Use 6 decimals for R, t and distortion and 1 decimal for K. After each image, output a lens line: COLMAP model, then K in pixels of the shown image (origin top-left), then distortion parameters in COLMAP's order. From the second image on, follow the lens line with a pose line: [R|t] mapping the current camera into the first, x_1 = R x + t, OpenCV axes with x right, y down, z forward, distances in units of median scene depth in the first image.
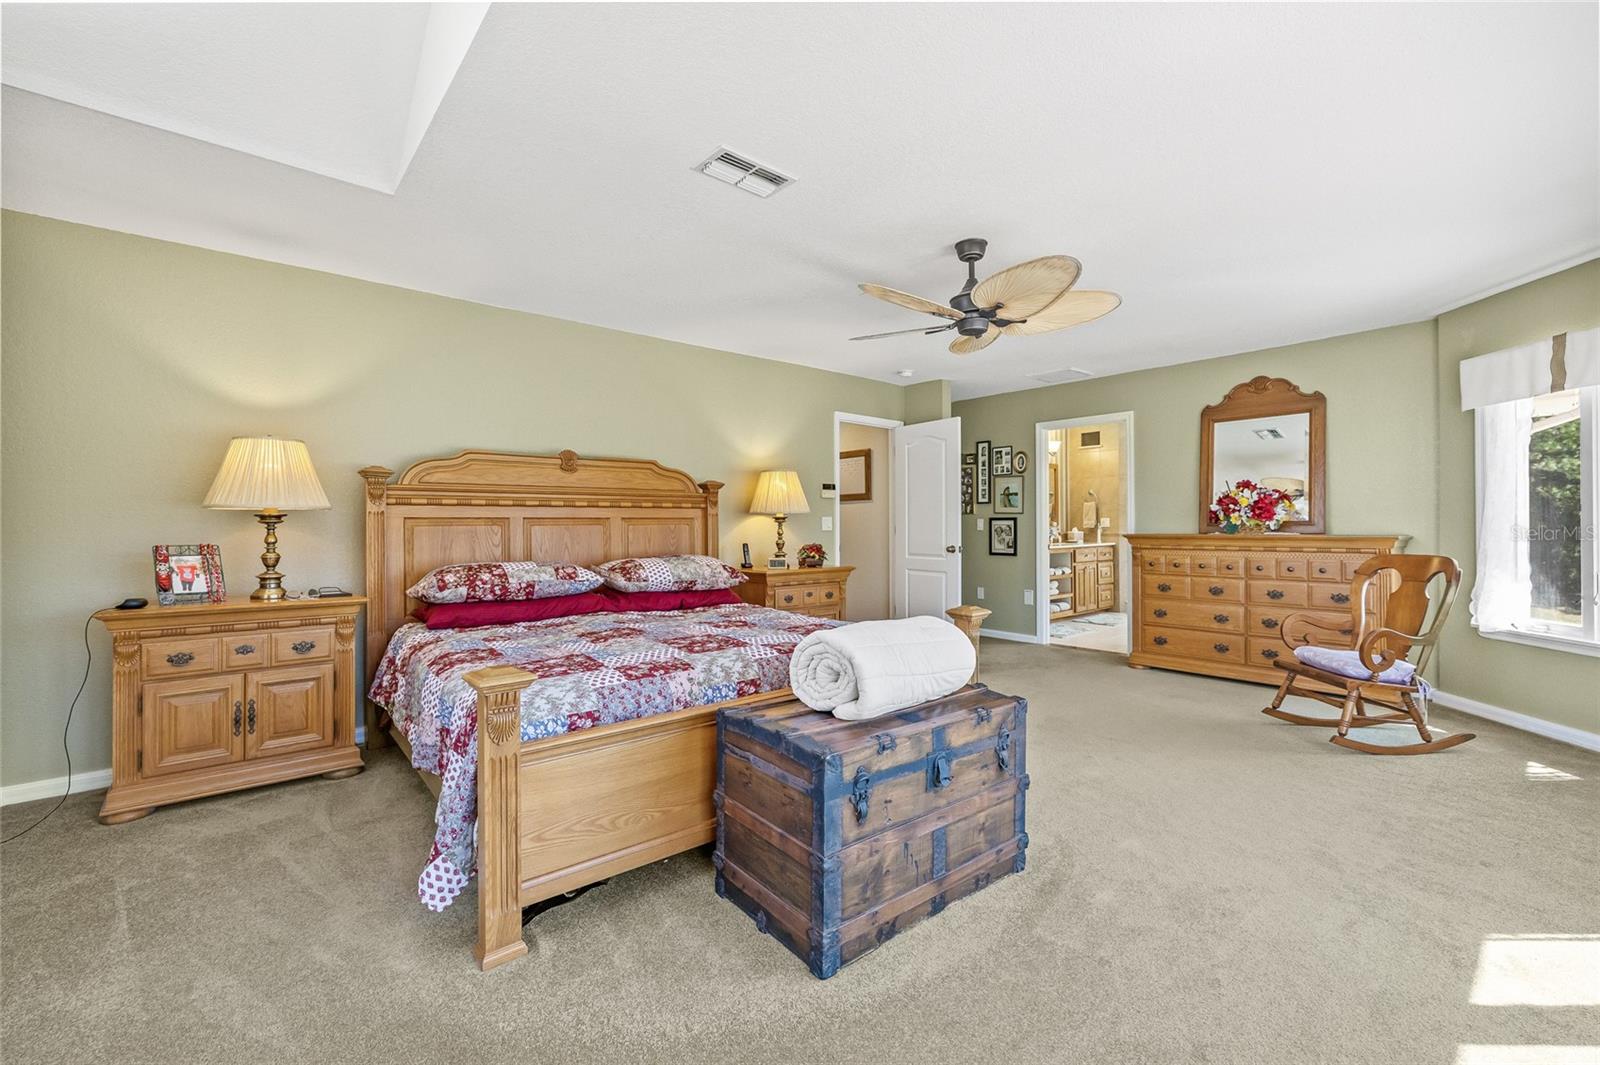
lens RADIAL K [[669.4, 0, 804.3], [0, 669.4, 523.5], [0, 0, 1]] dist [-0.002670, 0.000806]
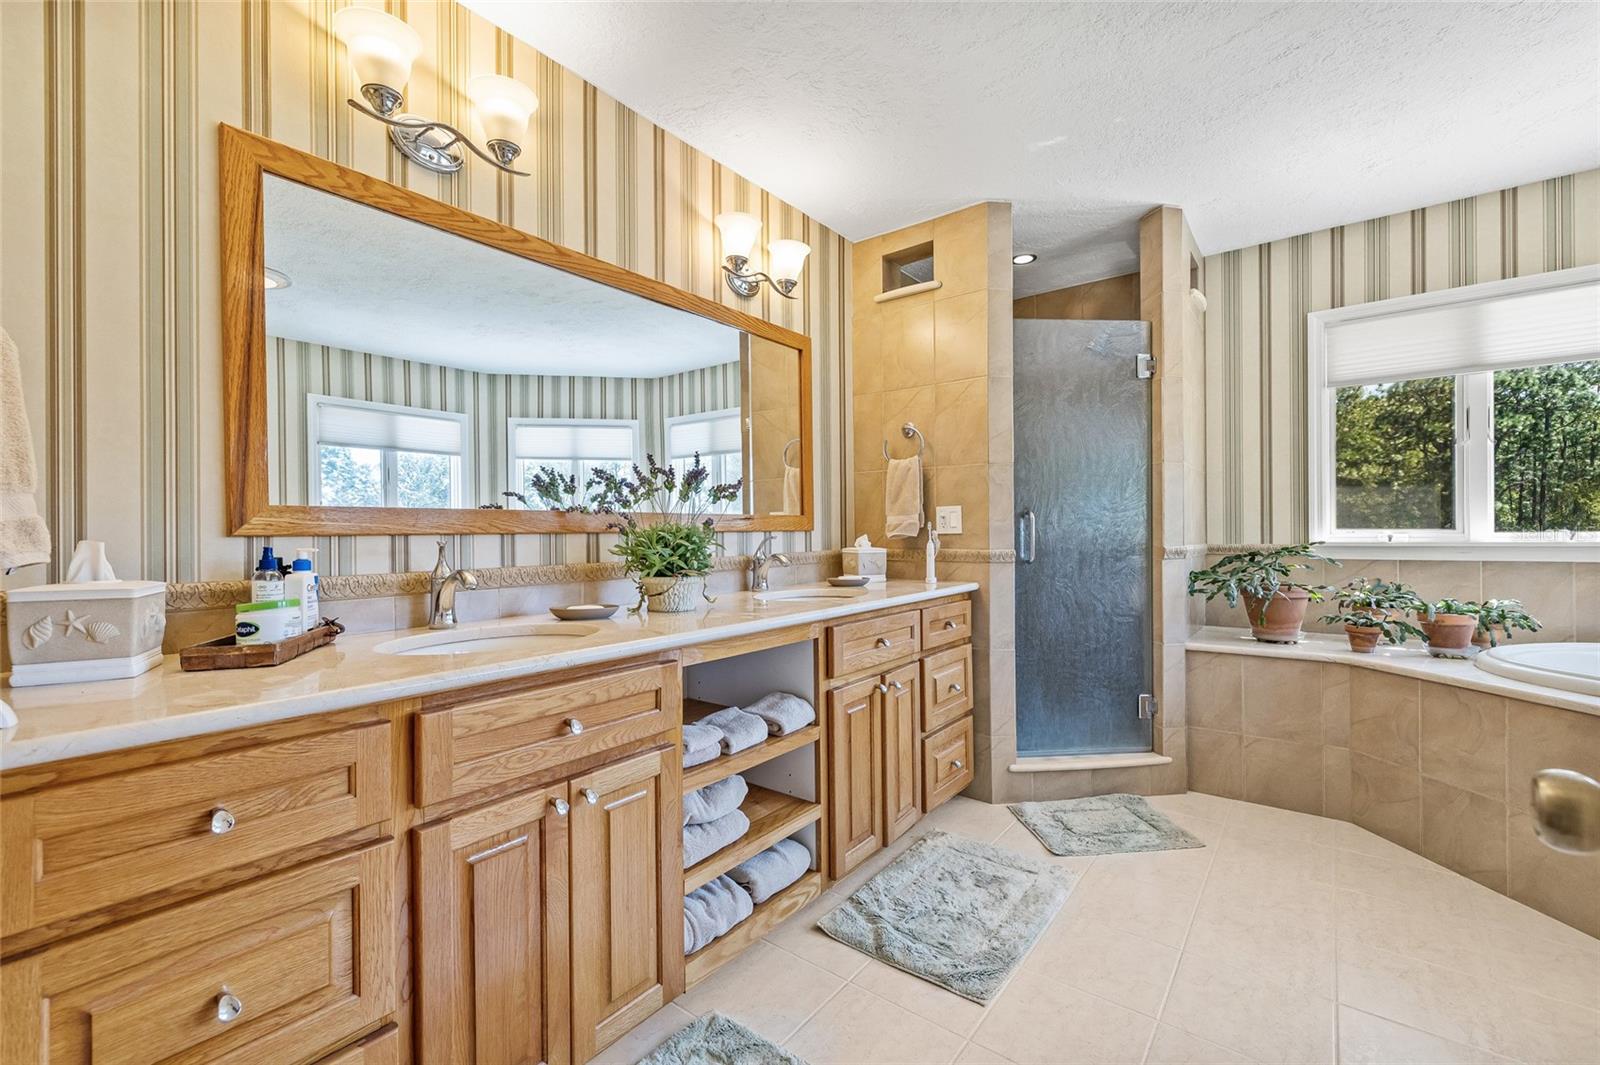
lens RADIAL K [[669.4, 0, 803.9], [0, 669.4, 545.0], [0, 0, 1]] dist [-0.002670, 0.000806]
pose [[0.980274, -0.009653, 0.197408, 0.315381], [0.006229, 0.999819, 0.017956, 0.004486], [-0.197546, -0.016372, 0.980157, 0.692646]]
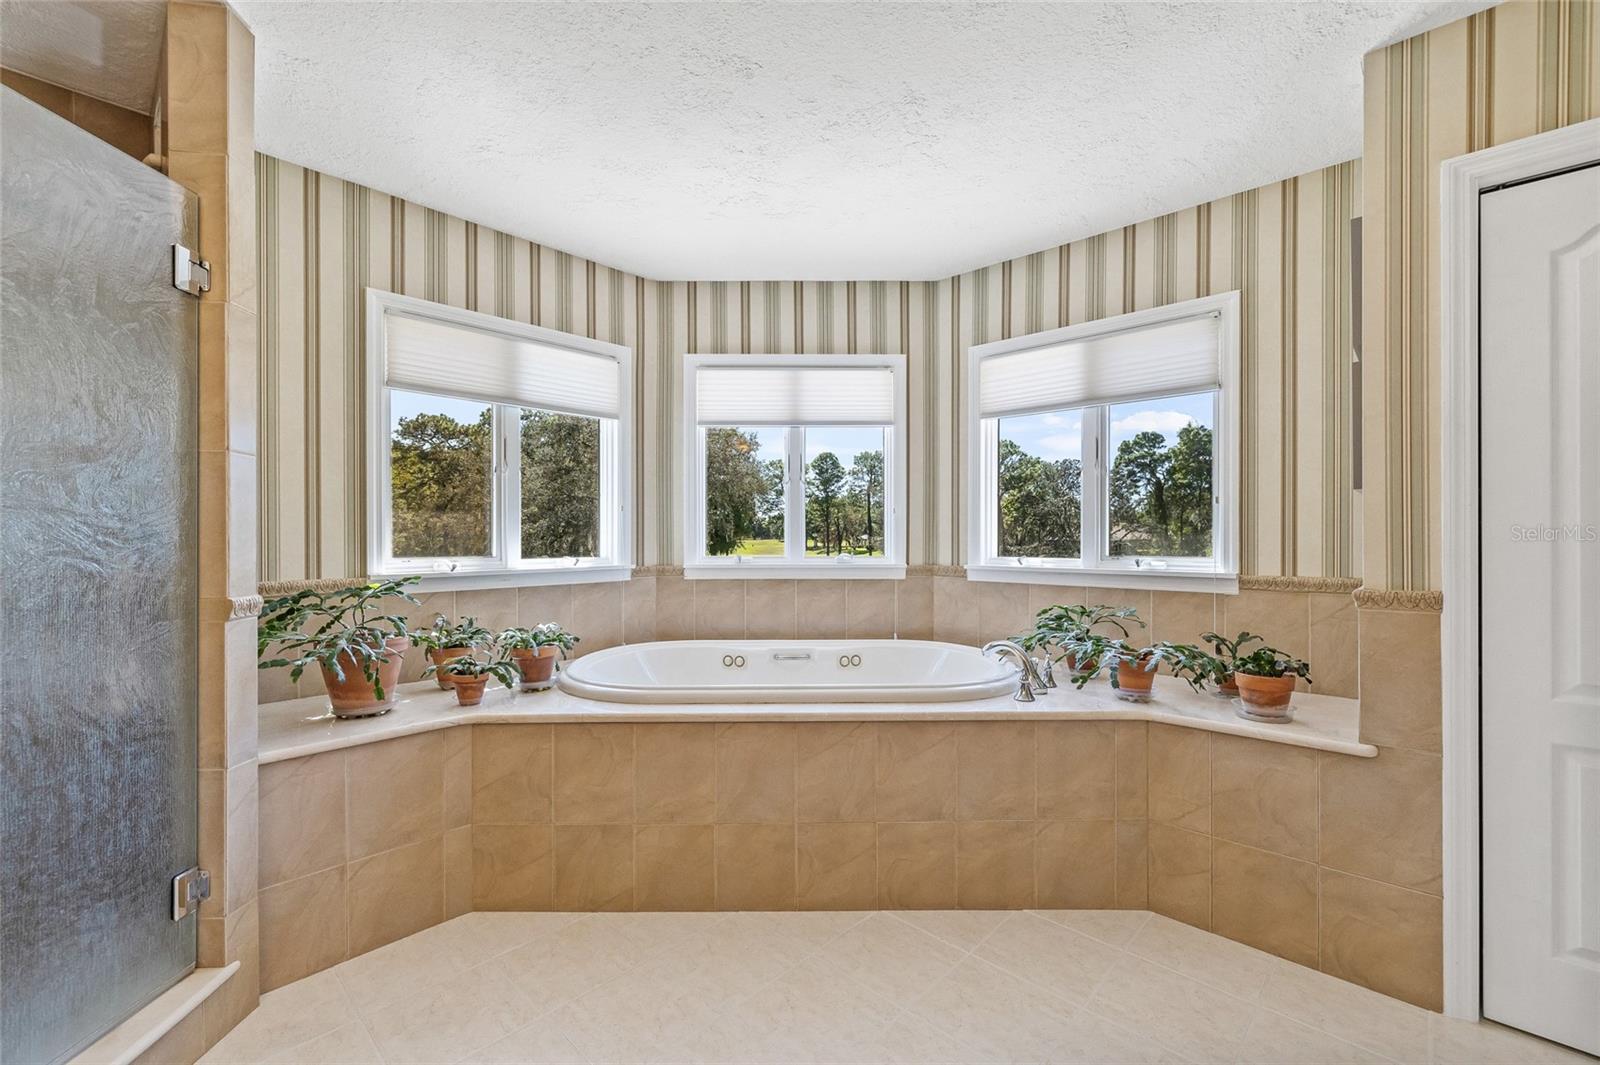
lens RADIAL K [[669.4, 0, 799.2], [0, 669.4, 539.2], [0, 0, 1]] dist [-0.002670, 0.000806]
pose [[-0.092844, 0.000425, 0.995681, 0.352105], [0.001470, 0.999999, -0.000290, -0.004004], [-0.995680, 0.001437, -0.092845, 0.837673]]
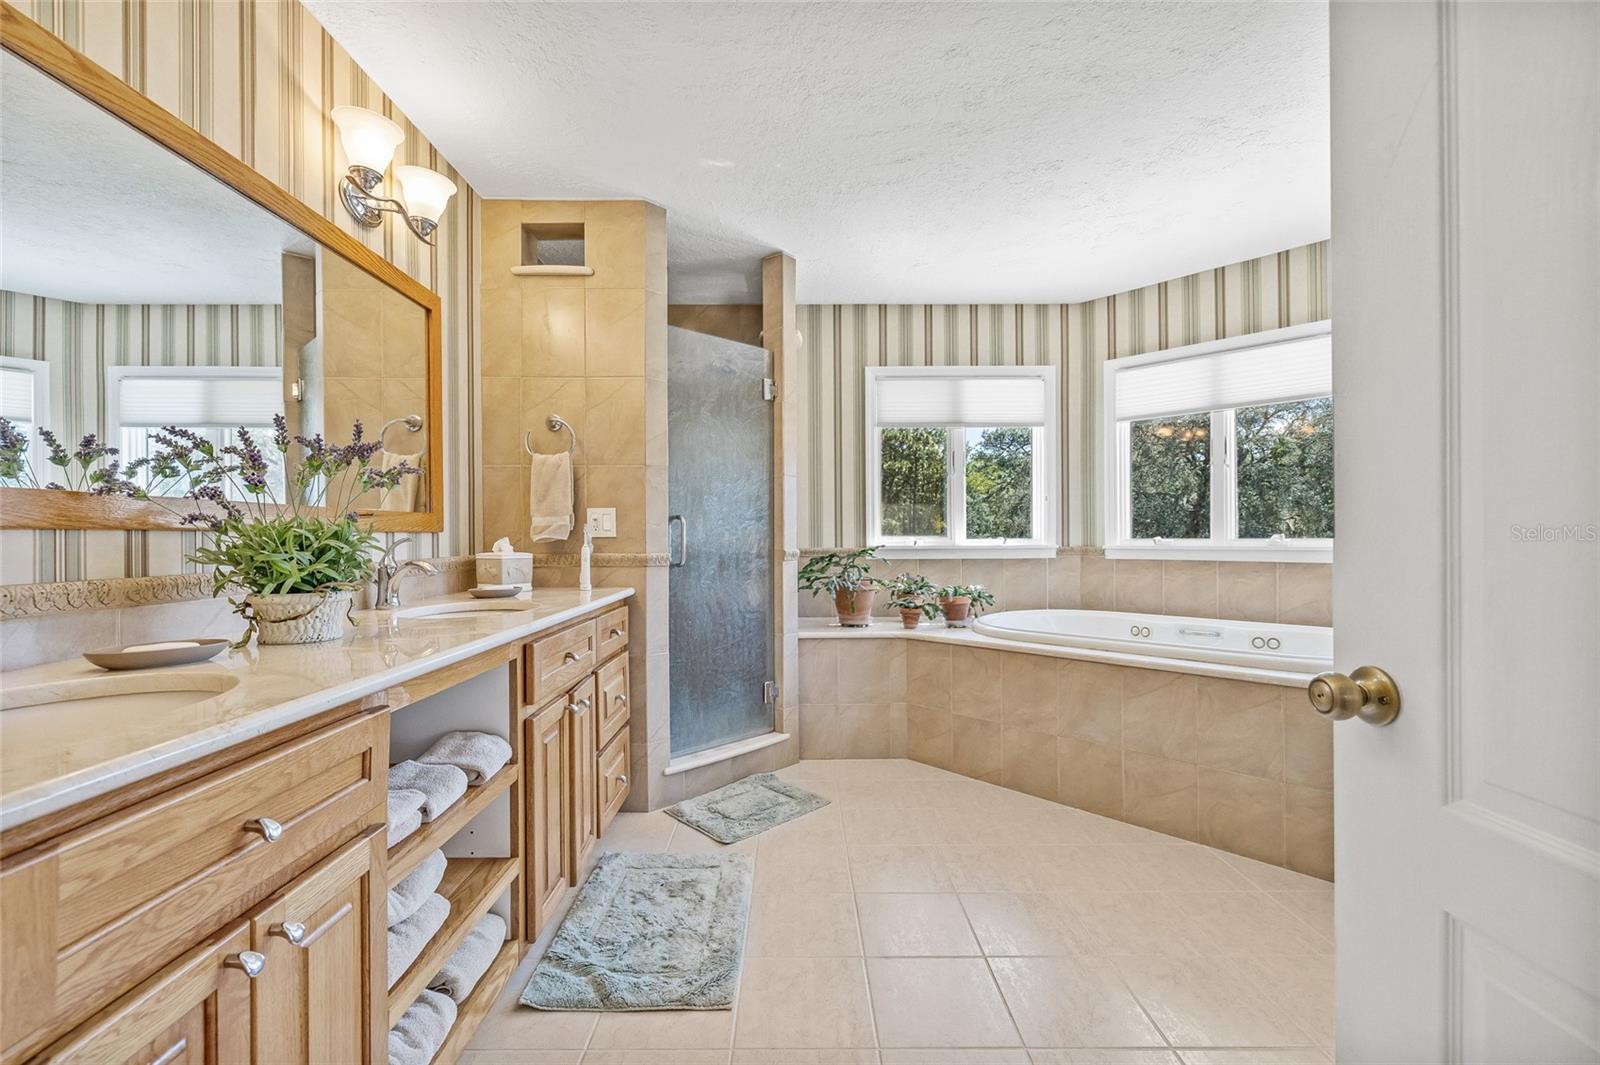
lens RADIAL K [[669.4, 0, 802.8], [0, 669.4, 546.0], [0, 0, 1]] dist [-0.002670, 0.000806]
pose [[0.648983, -0.008588, 0.760754, 0.274491], [0.001377, 0.999948, 0.010114, 0.006341], [-0.760801, -0.005516, 0.648961, 0.727779]]
